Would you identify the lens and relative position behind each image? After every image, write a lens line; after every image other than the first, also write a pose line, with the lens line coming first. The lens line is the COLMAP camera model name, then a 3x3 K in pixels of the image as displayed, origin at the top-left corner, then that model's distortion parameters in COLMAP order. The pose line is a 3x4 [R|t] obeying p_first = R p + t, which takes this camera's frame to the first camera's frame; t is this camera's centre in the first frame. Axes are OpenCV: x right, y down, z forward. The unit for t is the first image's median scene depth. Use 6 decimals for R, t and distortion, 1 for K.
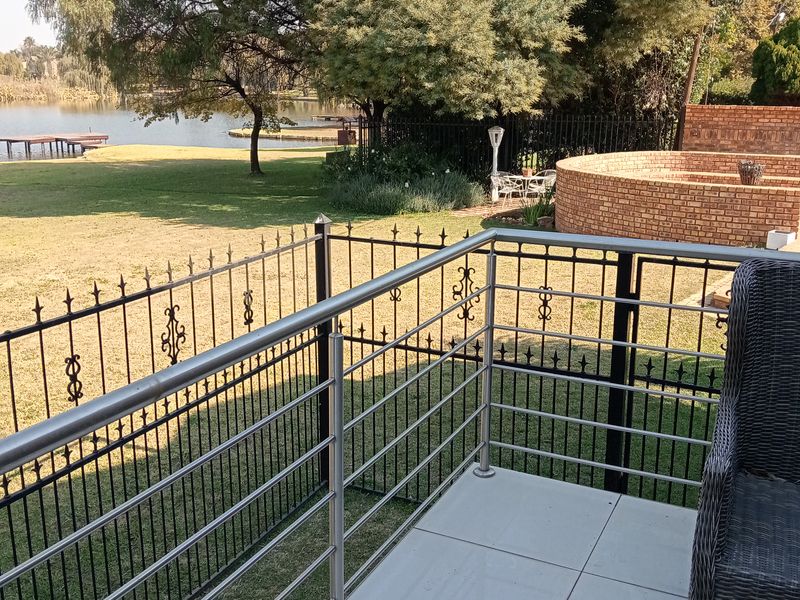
lens RADIAL K [[880.3, 0, 400.0], [0, 880.3, 300.0], [0, 0, 1]] dist [0.149169, -0.338552]
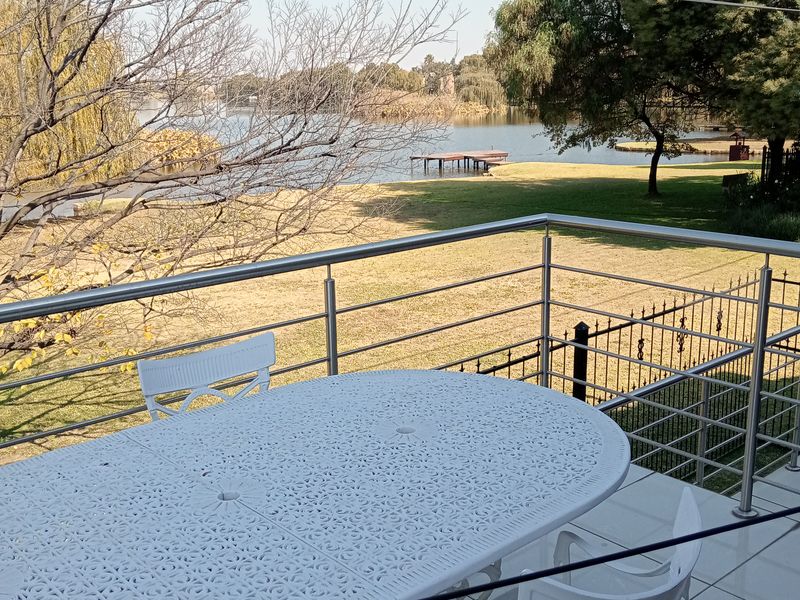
lens RADIAL K [[880.3, 0, 400.0], [0, 880.3, 300.0], [0, 0, 1]] dist [0.149169, -0.338552]
pose [[0.917603, 0.066698, -0.391862, -0.010670], [-0.069377, 0.997564, 0.007336, -0.000234], [0.391397, 0.020455, 0.919995, -0.127201]]
